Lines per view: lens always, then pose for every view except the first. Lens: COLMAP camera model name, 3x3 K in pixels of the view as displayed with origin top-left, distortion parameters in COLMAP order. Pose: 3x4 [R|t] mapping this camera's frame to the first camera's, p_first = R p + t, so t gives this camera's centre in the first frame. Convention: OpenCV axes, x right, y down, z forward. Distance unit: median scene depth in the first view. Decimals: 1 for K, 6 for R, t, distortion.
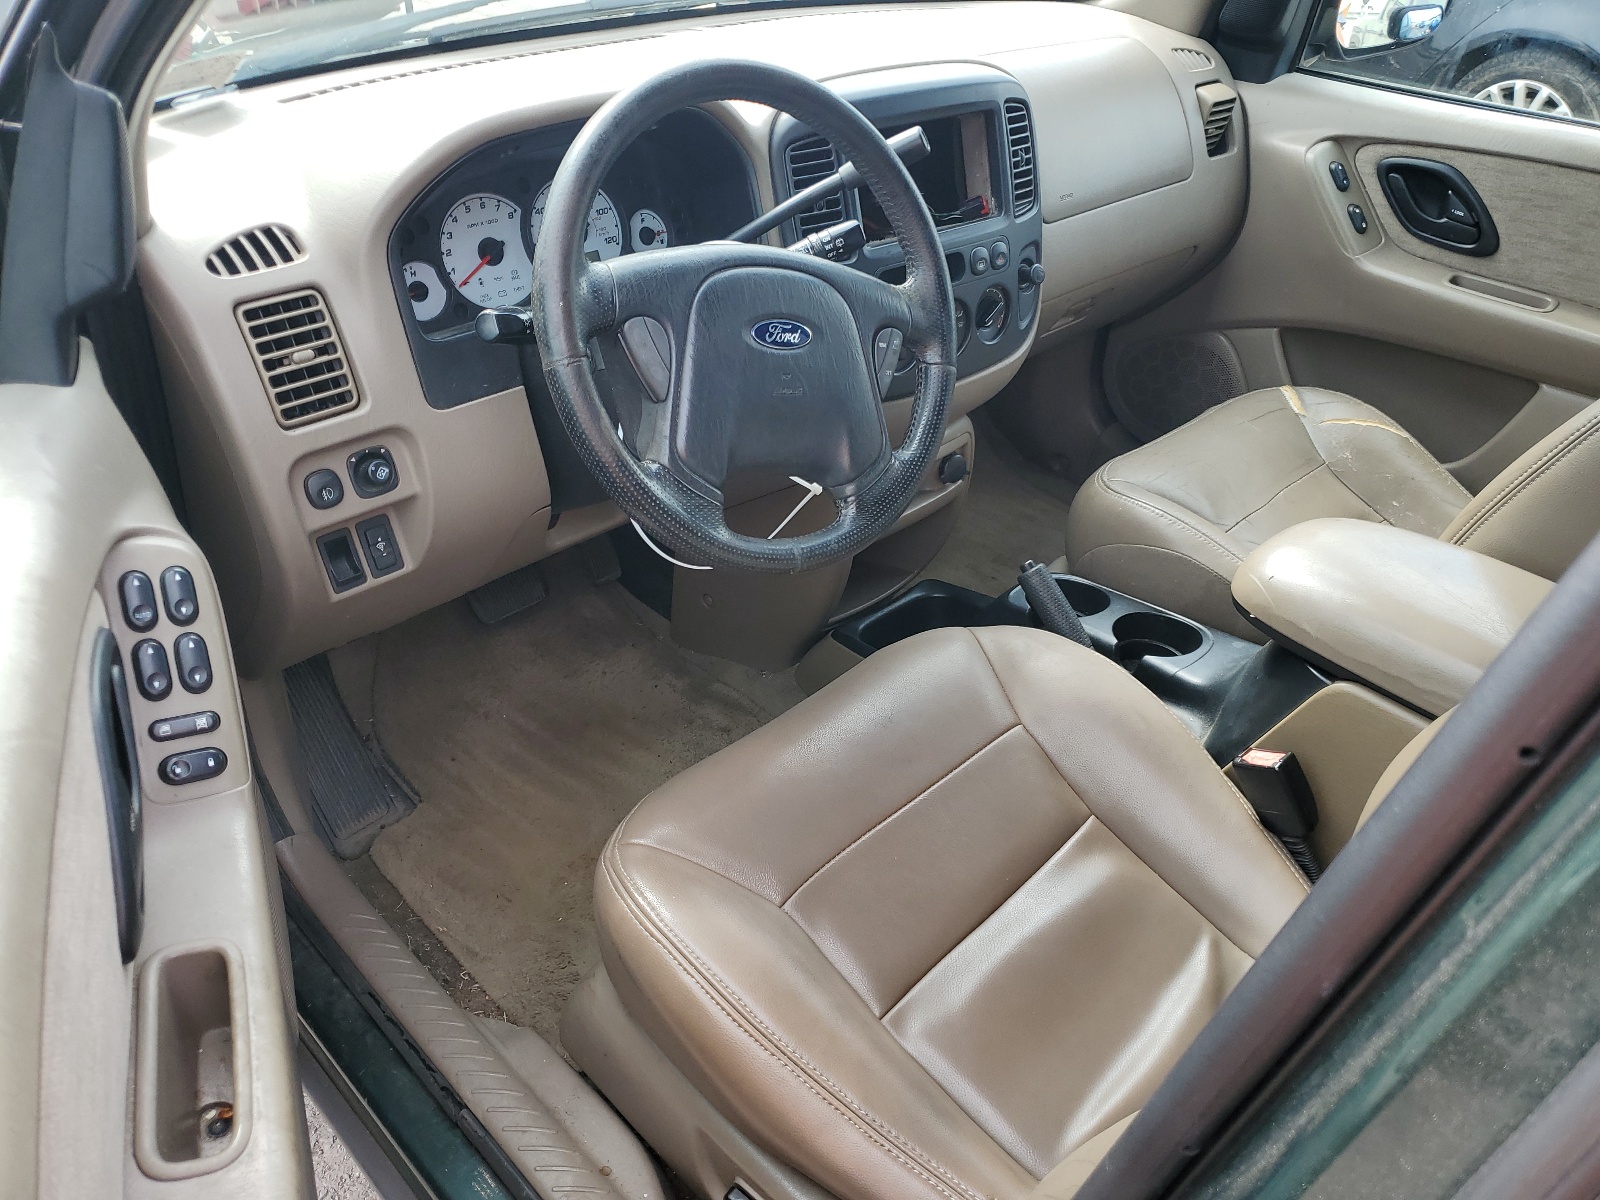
lens RADIAL K [[1115.5, 0, 800.0], [0, 1115.5, 600.0], [0, 0, 1]] dist [0.049988, -0.091173]
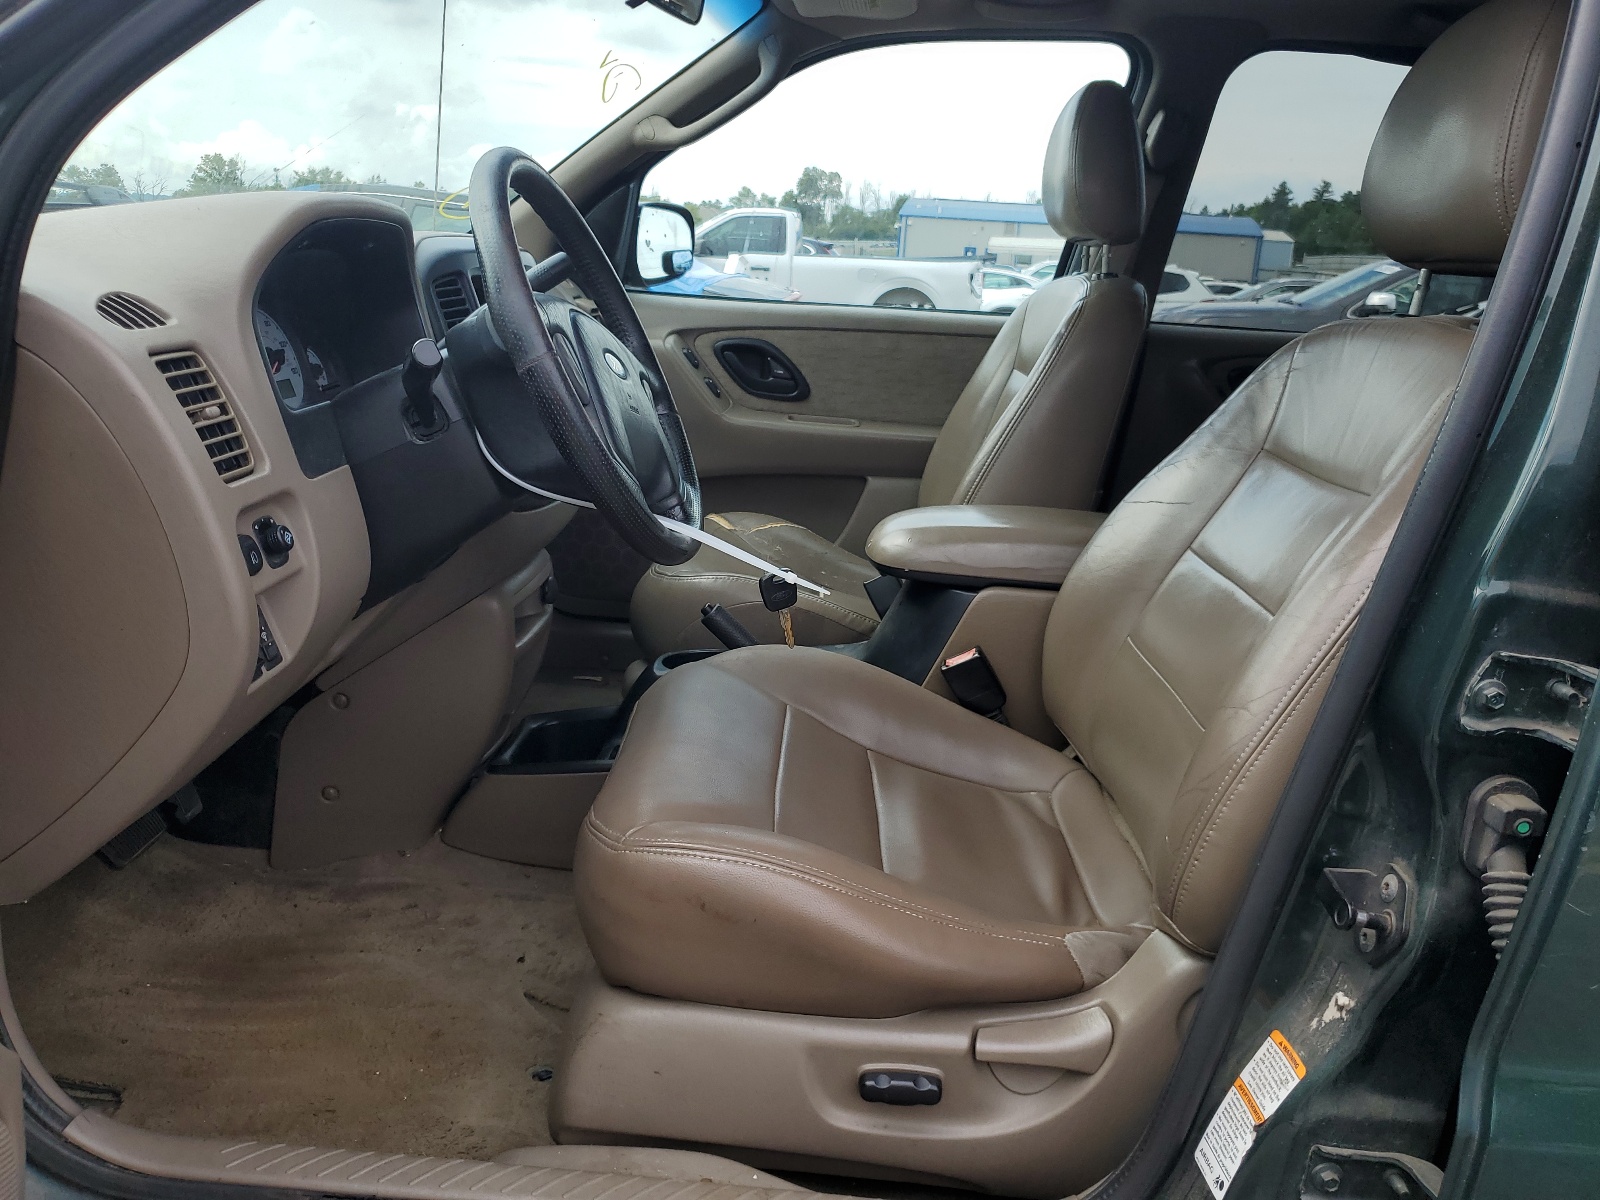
lens RADIAL K [[1115.5, 0, 800.0], [0, 1115.5, 600.0], [0, 0, 1]] dist [0.049988, -0.091173]
pose [[0.744579, -0.194003, 0.638721, -0.635940], [0.352473, 0.926836, -0.129376, 0.198023], [-0.566890, 0.321462, 0.758483, 0.061371]]
